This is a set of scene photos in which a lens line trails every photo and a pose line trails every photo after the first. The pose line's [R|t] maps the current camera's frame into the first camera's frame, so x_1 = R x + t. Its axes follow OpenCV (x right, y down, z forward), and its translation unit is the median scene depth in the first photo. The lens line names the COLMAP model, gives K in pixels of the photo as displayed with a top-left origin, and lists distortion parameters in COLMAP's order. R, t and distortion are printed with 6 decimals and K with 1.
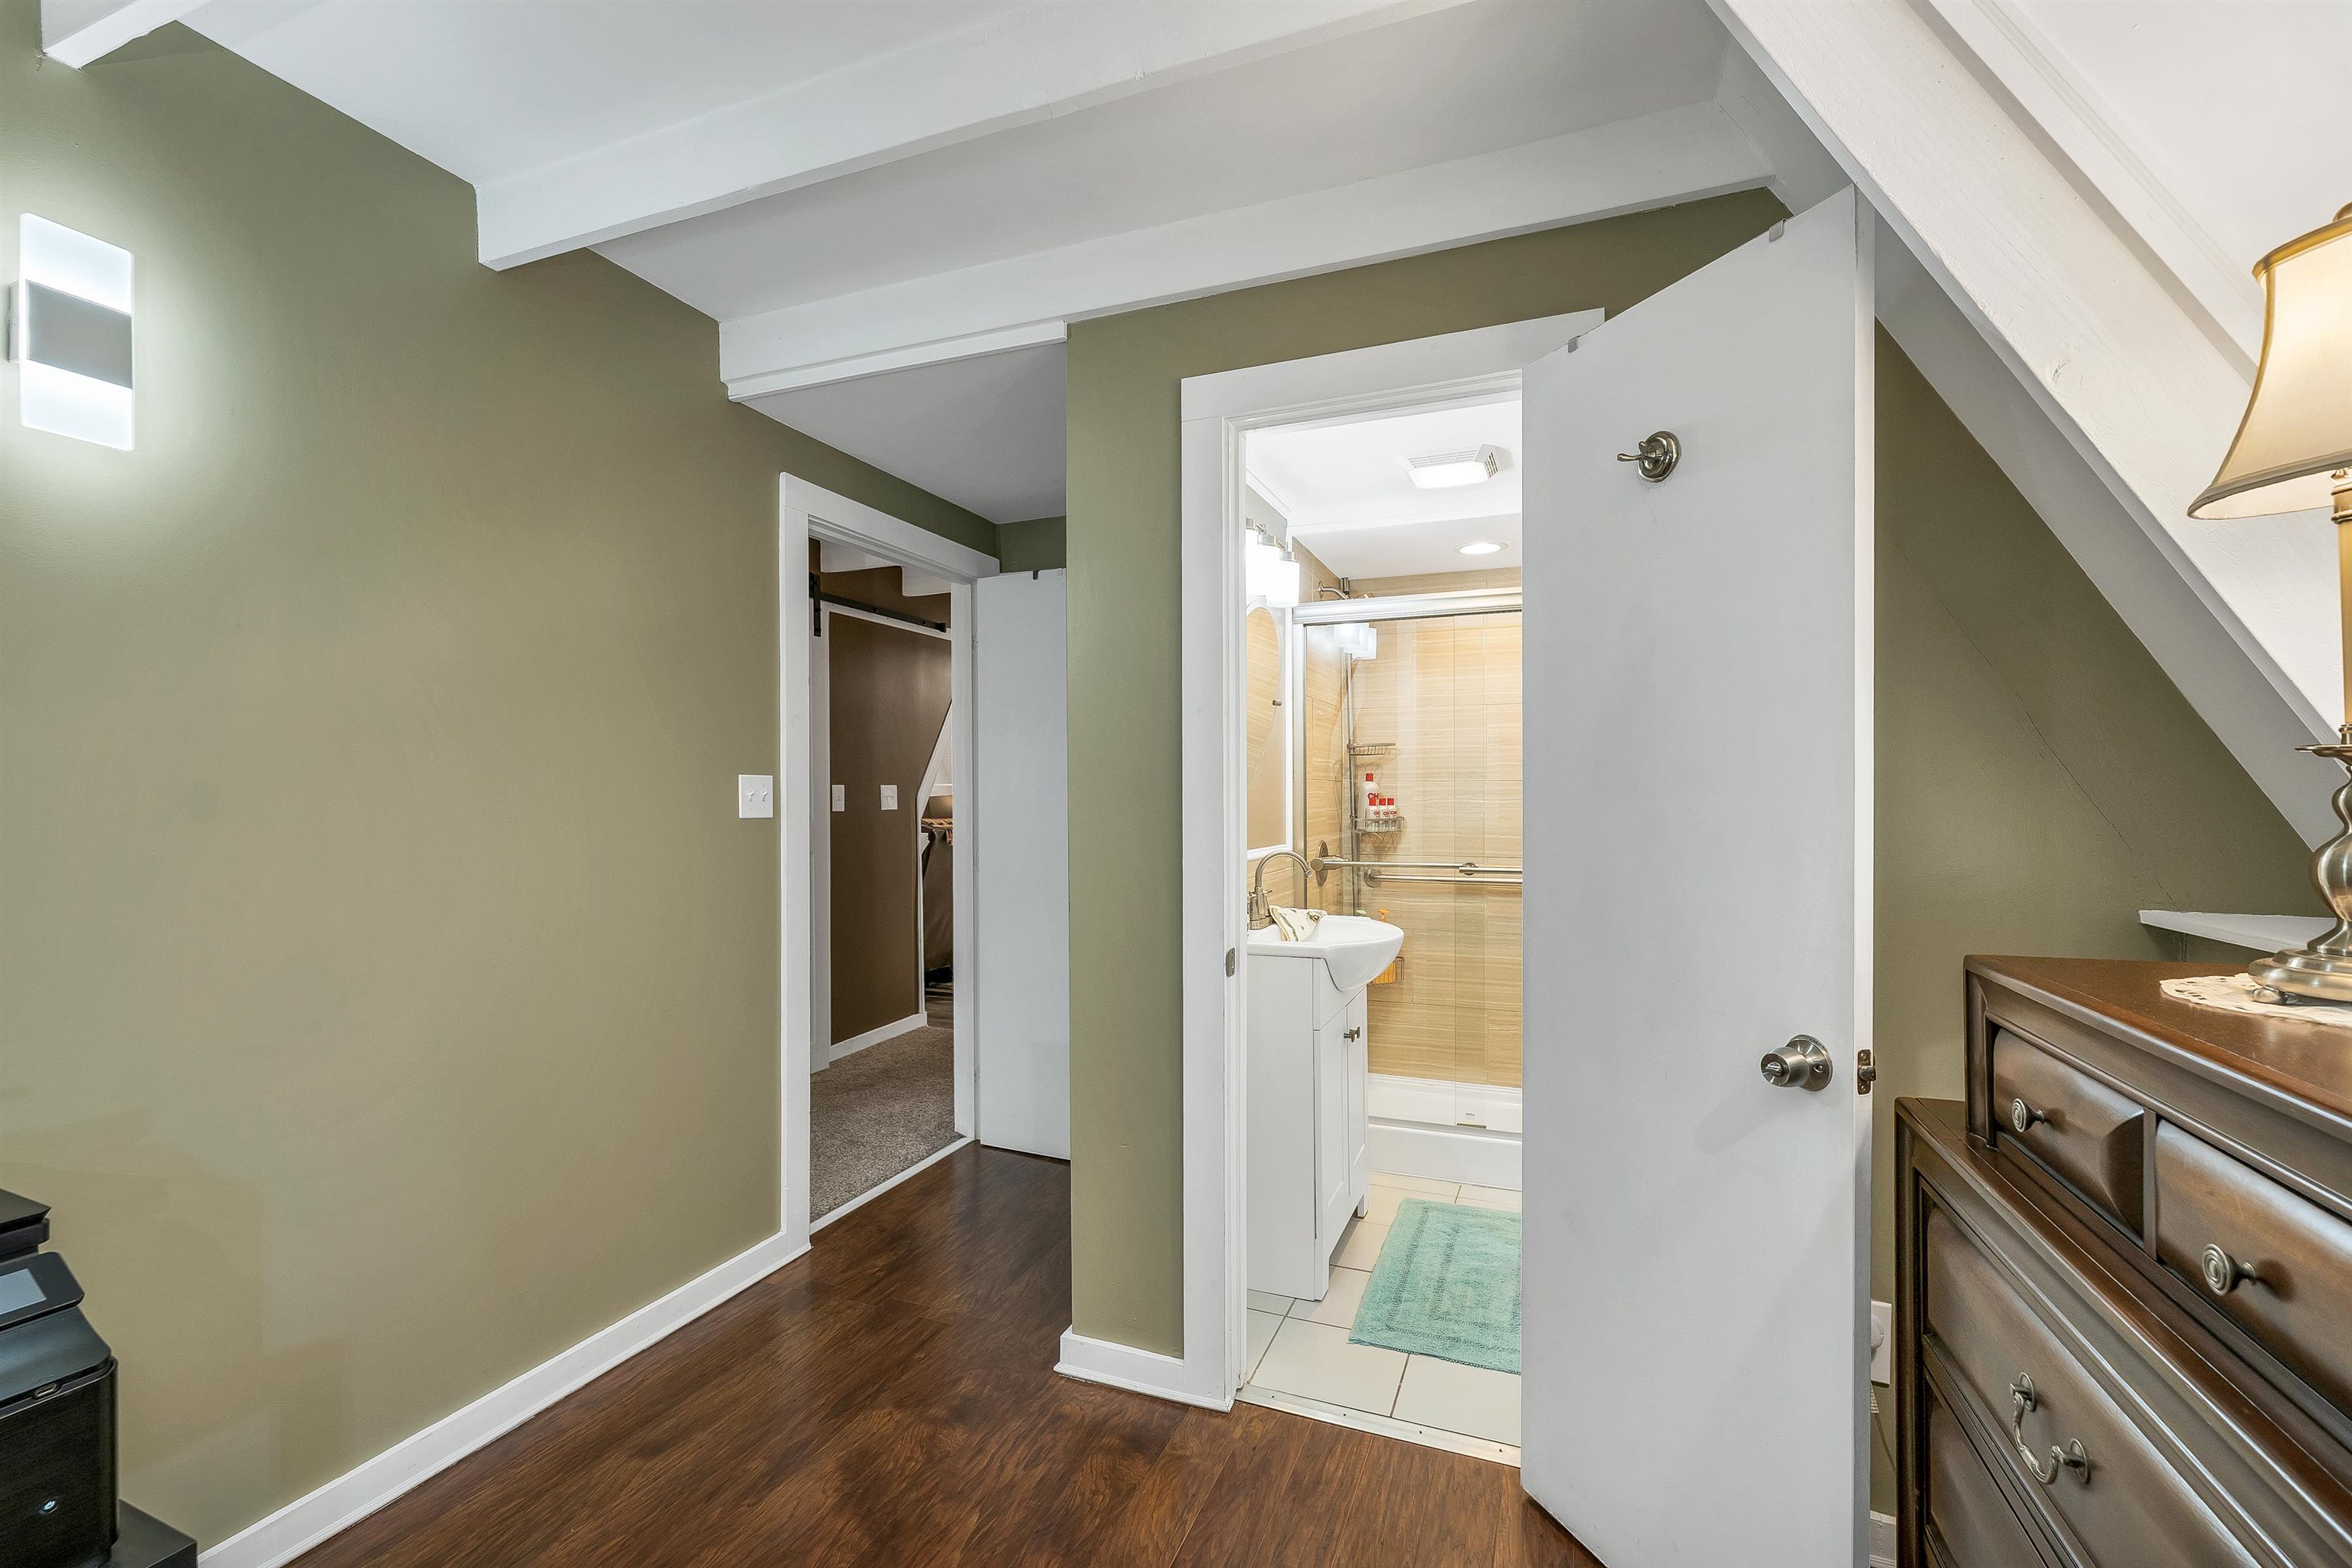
lens RADIAL K [[968.5, 0, 1192.1], [0, 968.5, 779.5], [0, 0, 1]] dist [0.004150, 0.000108]
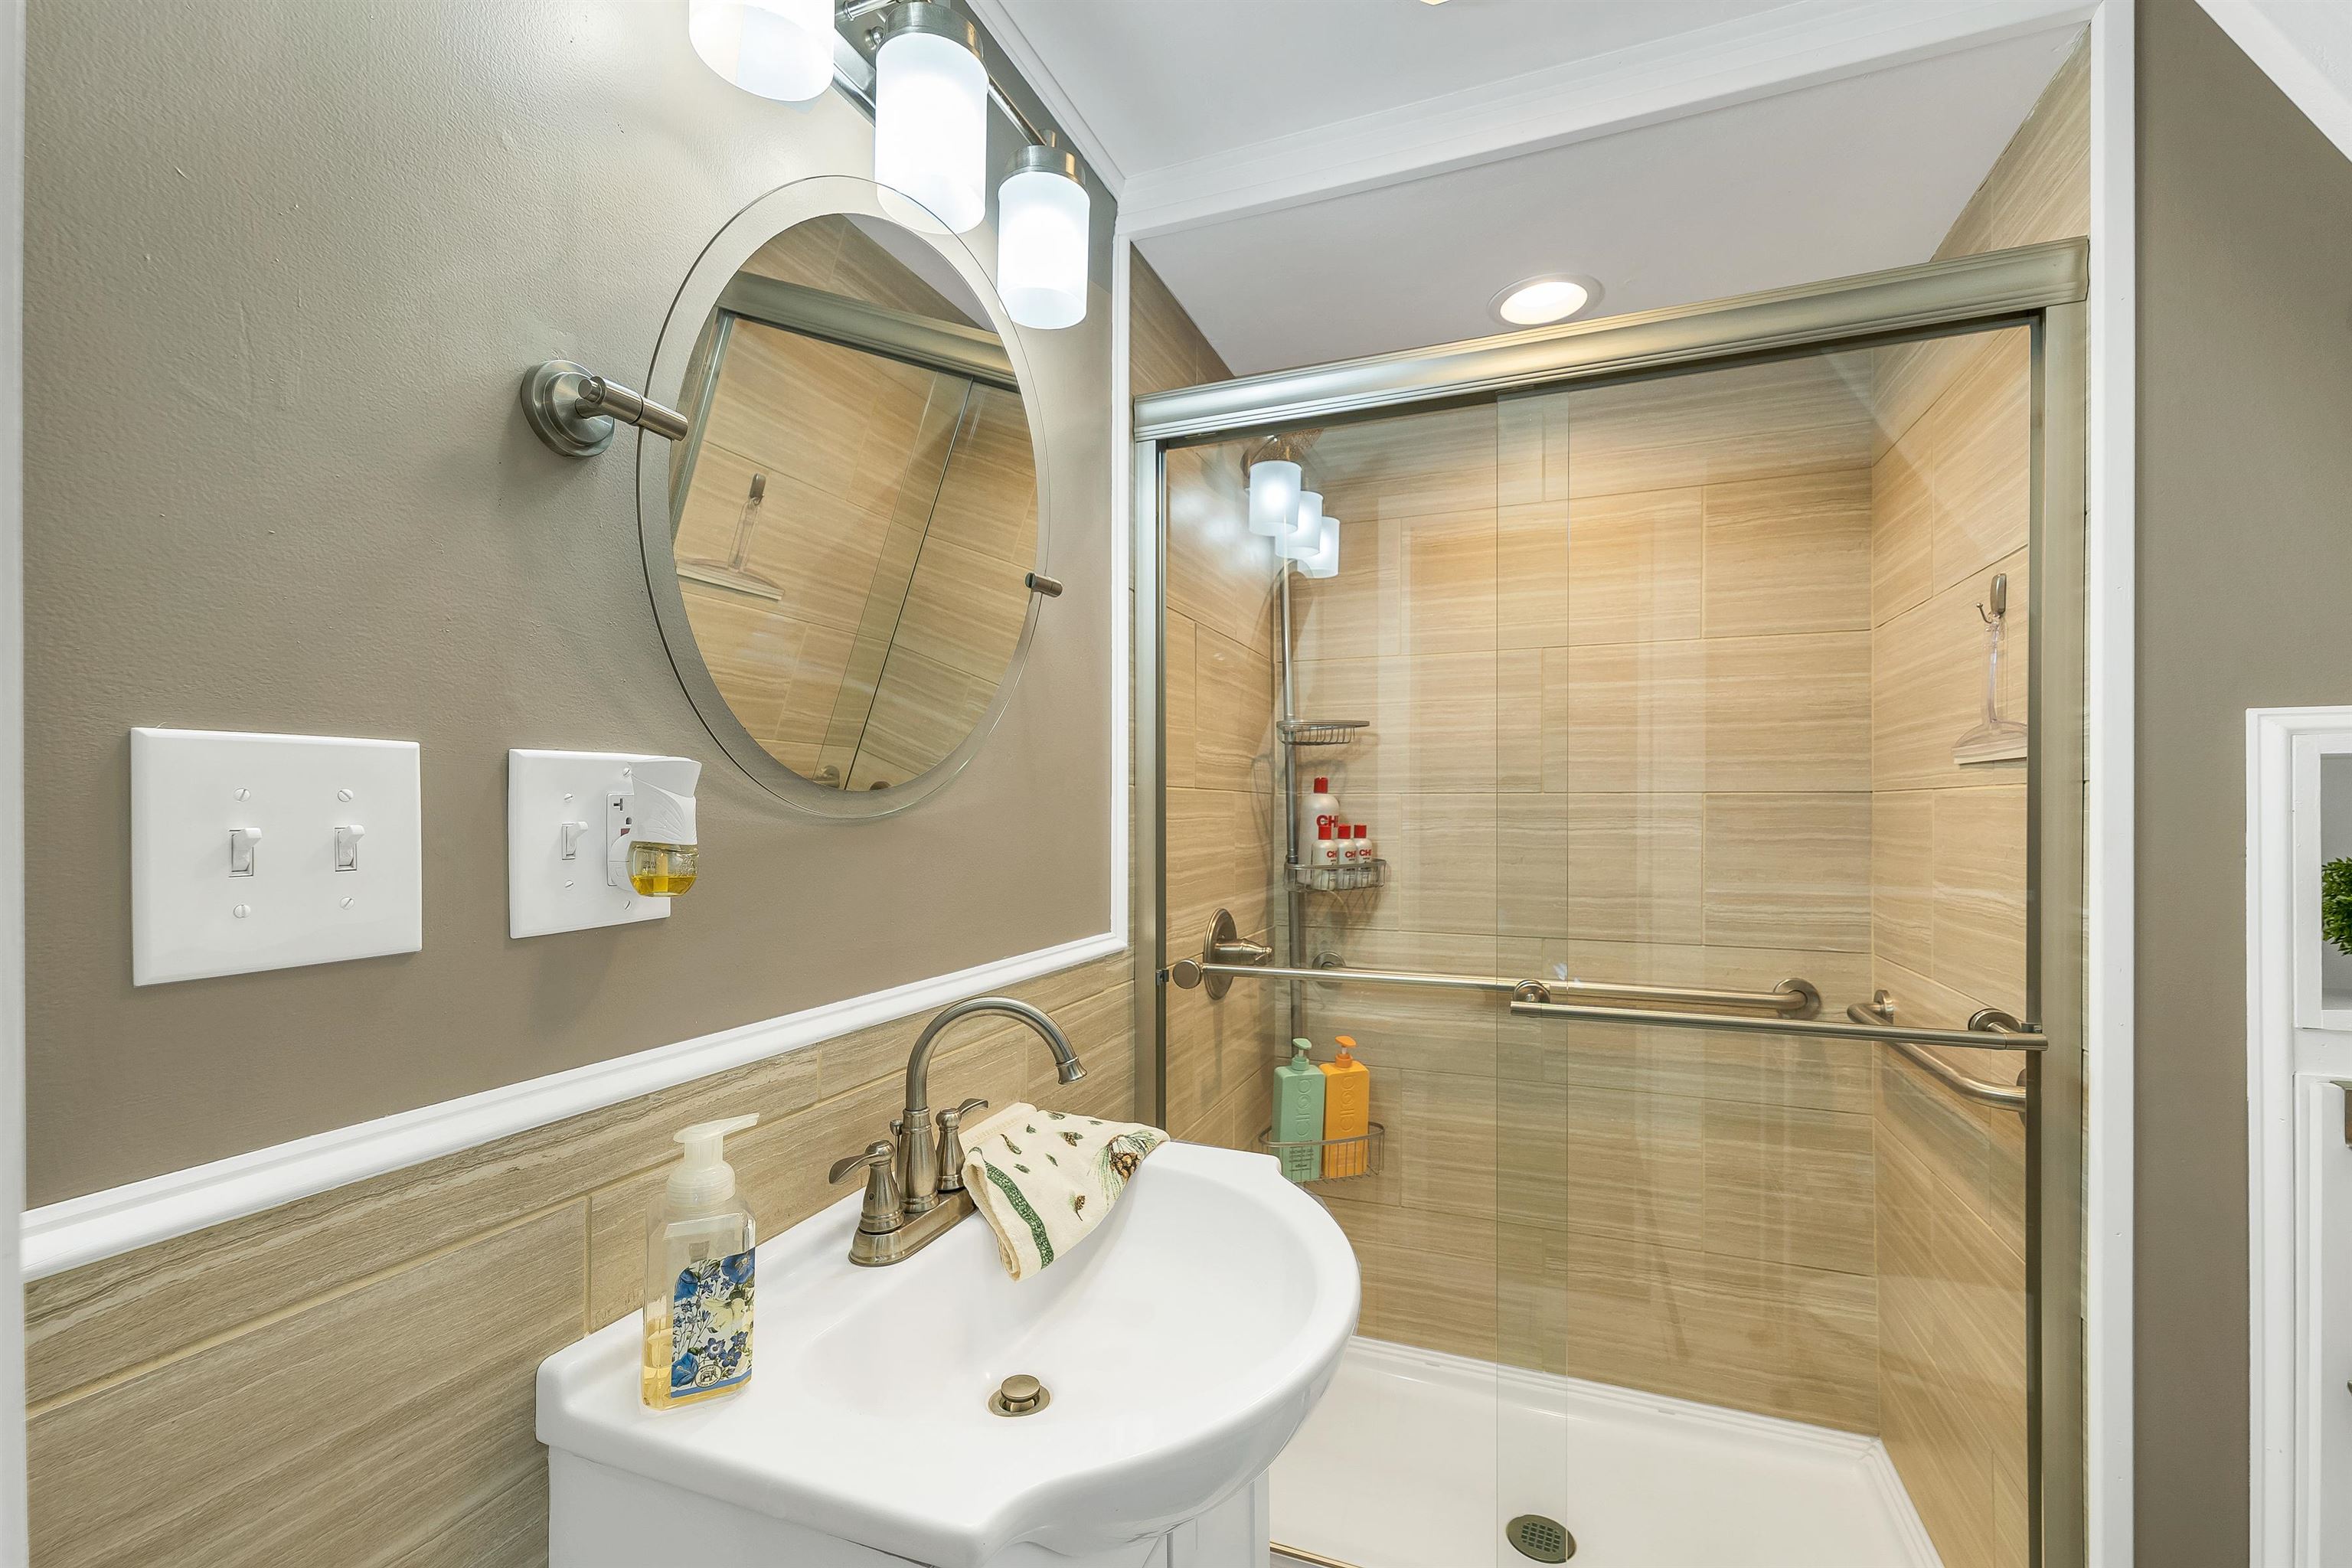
lens RADIAL K [[968.5, 0, 1164.9], [0, 968.5, 804.5], [0, 0, 1]] dist [0.004150, 0.000108]
pose [[0.999773, 0.004157, -0.020887, 0.108545], [-0.003997, 0.999962, 0.007695, 0.004249], [0.020919, -0.007610, 0.999752, 0.464761]]
